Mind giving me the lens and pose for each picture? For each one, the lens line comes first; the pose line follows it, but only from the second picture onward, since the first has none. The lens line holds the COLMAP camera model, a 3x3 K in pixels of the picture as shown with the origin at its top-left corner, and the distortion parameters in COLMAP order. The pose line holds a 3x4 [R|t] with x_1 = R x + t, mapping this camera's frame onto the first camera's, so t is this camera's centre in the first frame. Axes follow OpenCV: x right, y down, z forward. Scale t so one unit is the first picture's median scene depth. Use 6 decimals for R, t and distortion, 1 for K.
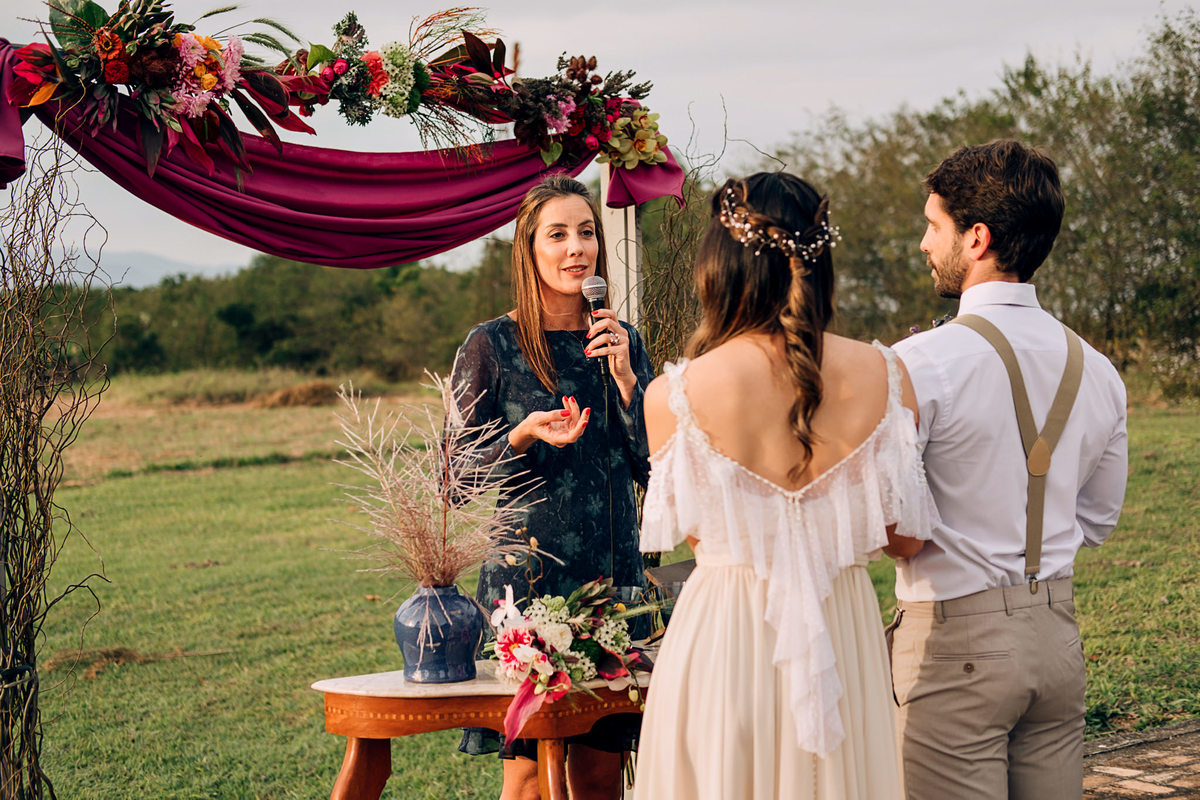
lens RADIAL K [[1952.9, 0, 600.0], [0, 1952.9, 400.0], [0, 0, 1]] dist [-0.036053, -0.092660]
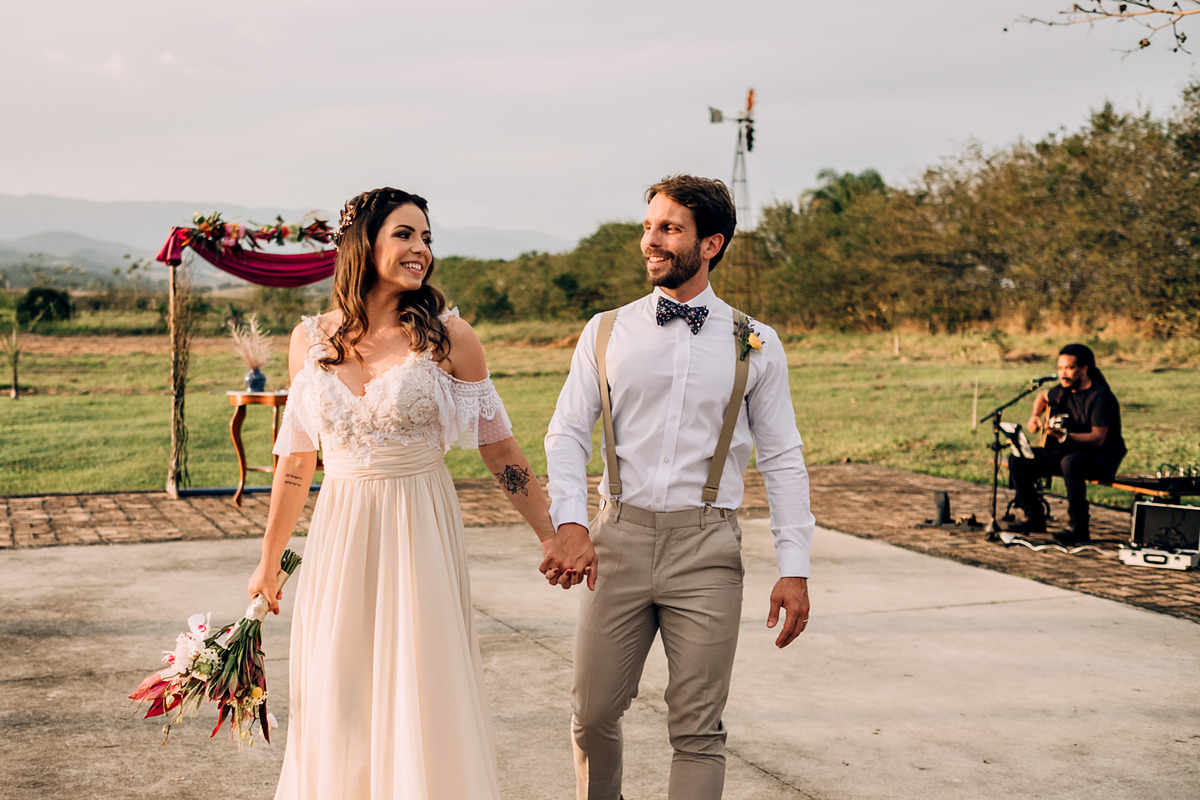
lens RADIAL K [[1673.4, 0, 561.6], [0, 1673.4, 401.1], [0, 0, 1]] dist [-0.068689, -0.038457]
pose [[0.971802, 0.032639, -0.233526, 0.121545], [-0.025756, 0.999141, 0.032463, 0.002805], [0.234385, -0.025533, 0.971808, -0.202889]]
